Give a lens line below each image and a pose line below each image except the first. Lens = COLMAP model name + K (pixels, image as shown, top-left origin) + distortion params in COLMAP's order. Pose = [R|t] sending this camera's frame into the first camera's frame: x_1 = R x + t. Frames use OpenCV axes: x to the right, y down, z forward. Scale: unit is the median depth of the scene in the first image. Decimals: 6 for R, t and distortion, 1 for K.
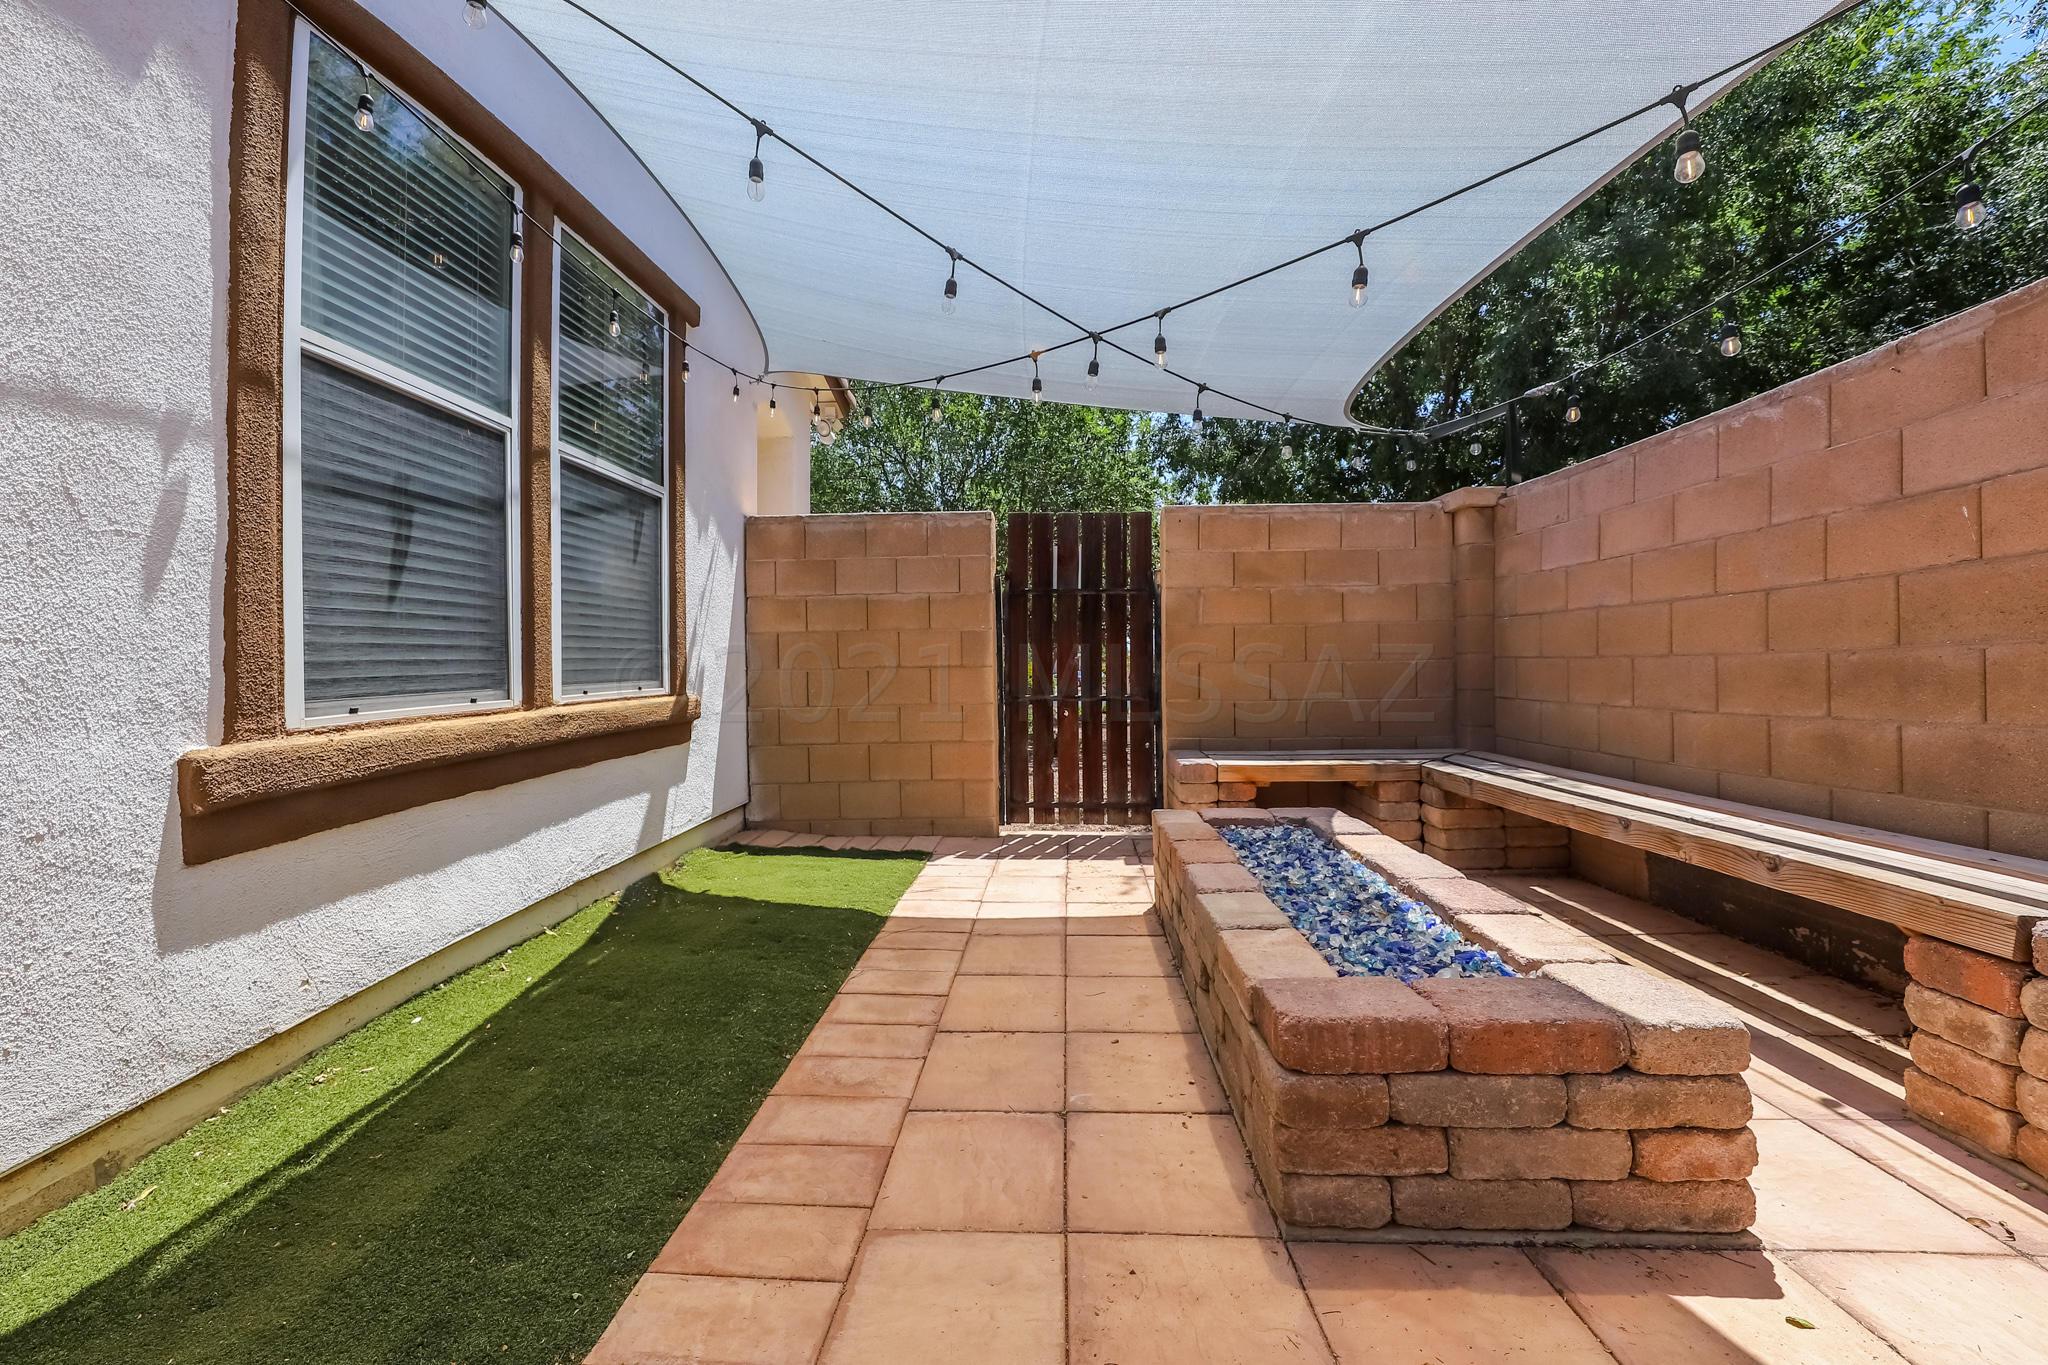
lens RADIAL K [[692.3, 0, 1023.8], [0, 692.3, 661.5], [0, 0, 1]] dist [-0.000434, 0.000012]
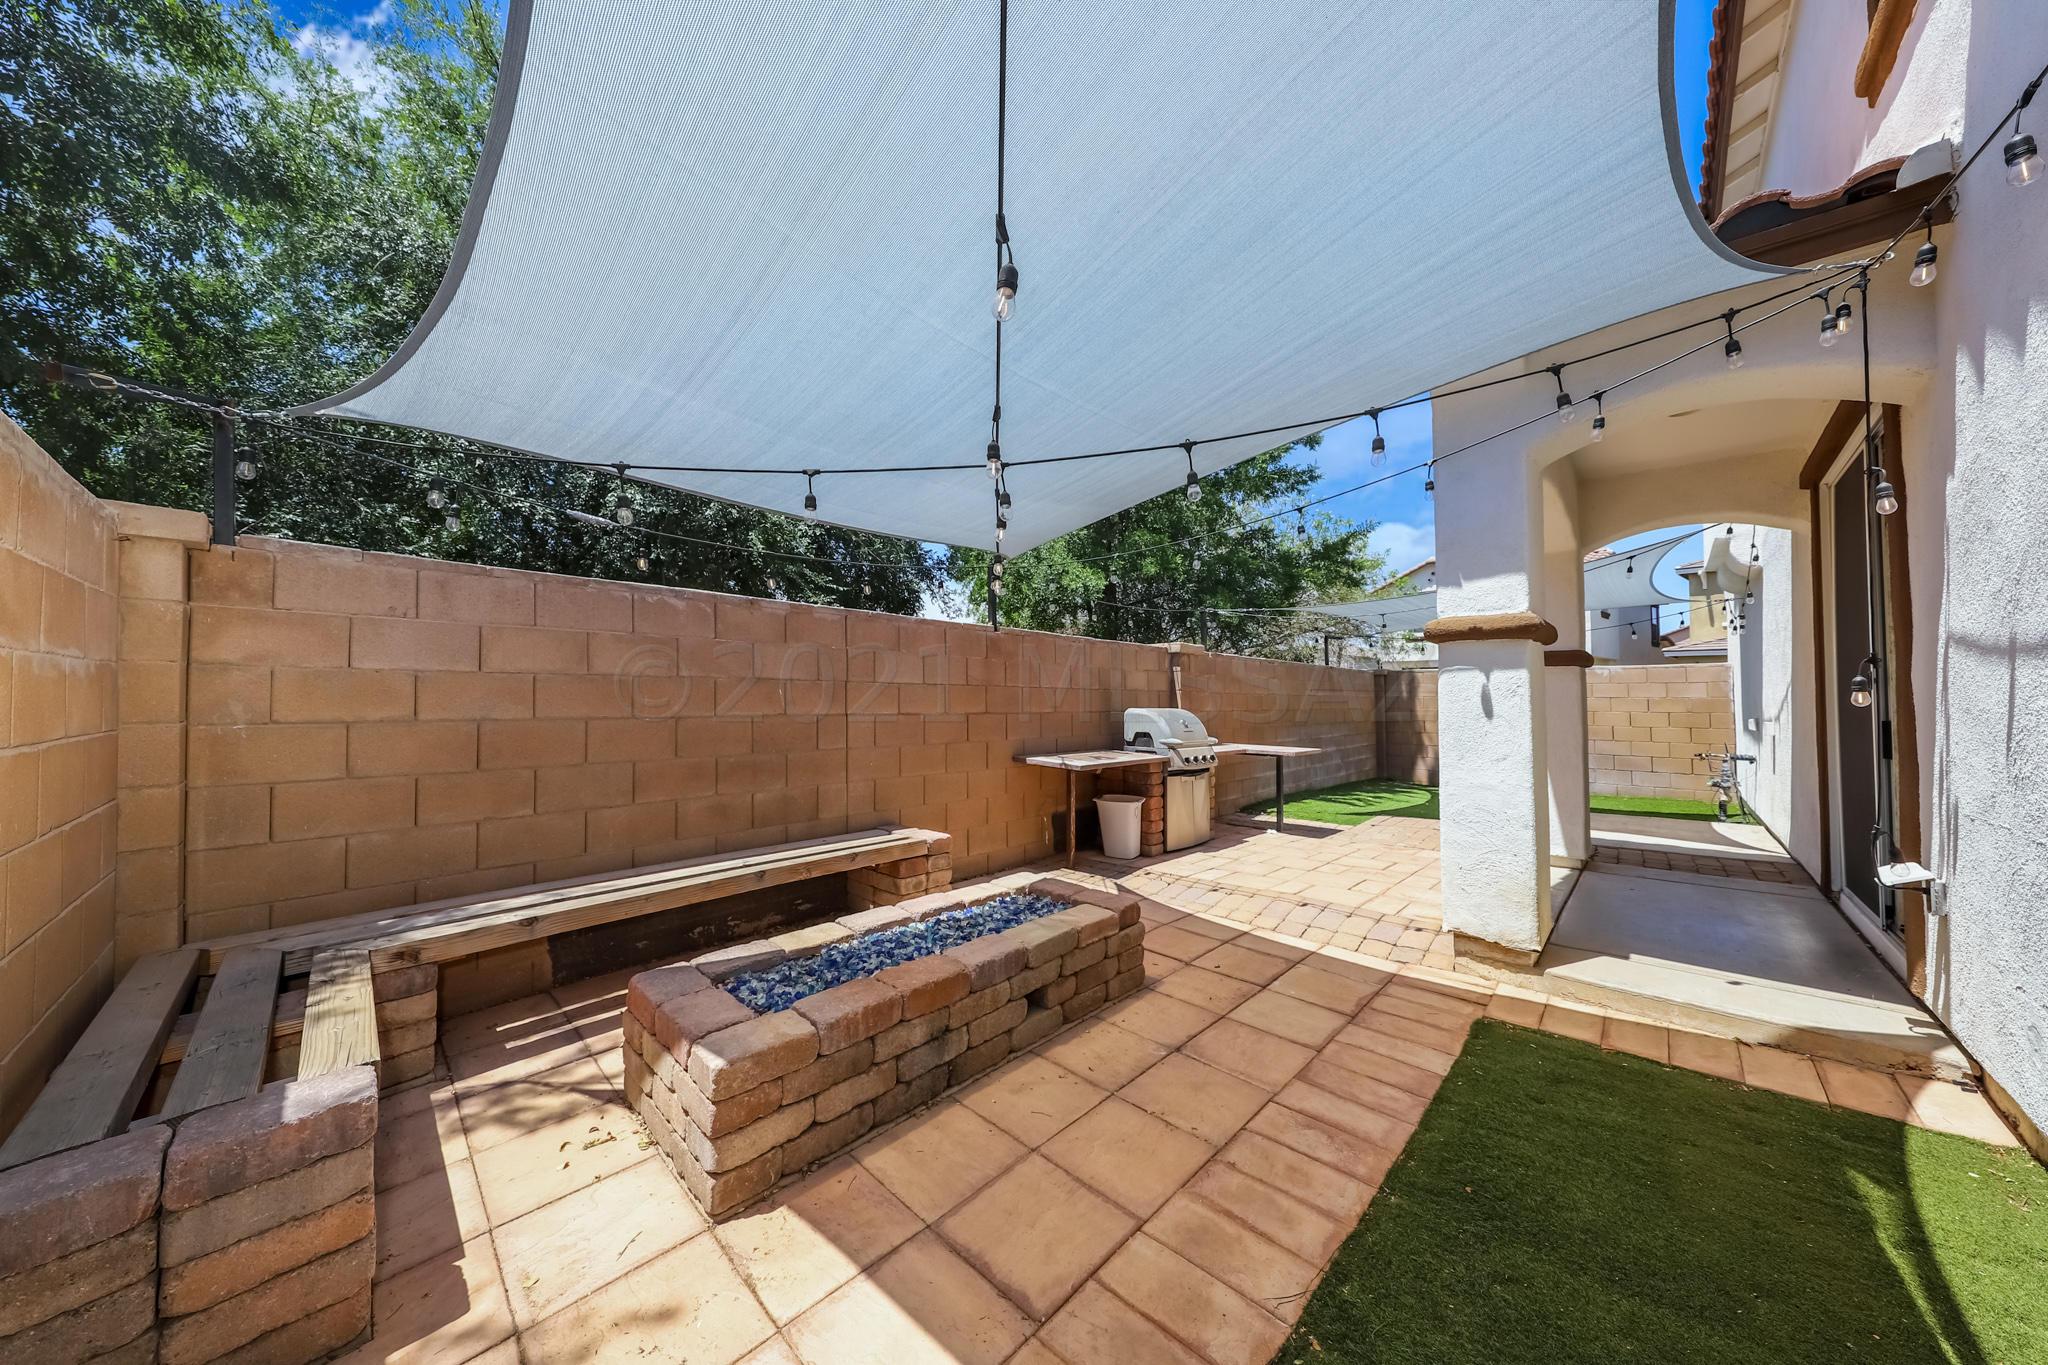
lens RADIAL K [[692.3, 0, 1009.5], [0, 692.3, 720.6], [0, 0, 1]] dist [-0.000434, 0.000012]
pose [[-0.747273, 0.031618, 0.663765, -0.480134], [0.028935, 0.999468, -0.015034, -0.052407], [-0.663887, 0.007971, -0.747790, 1.620944]]
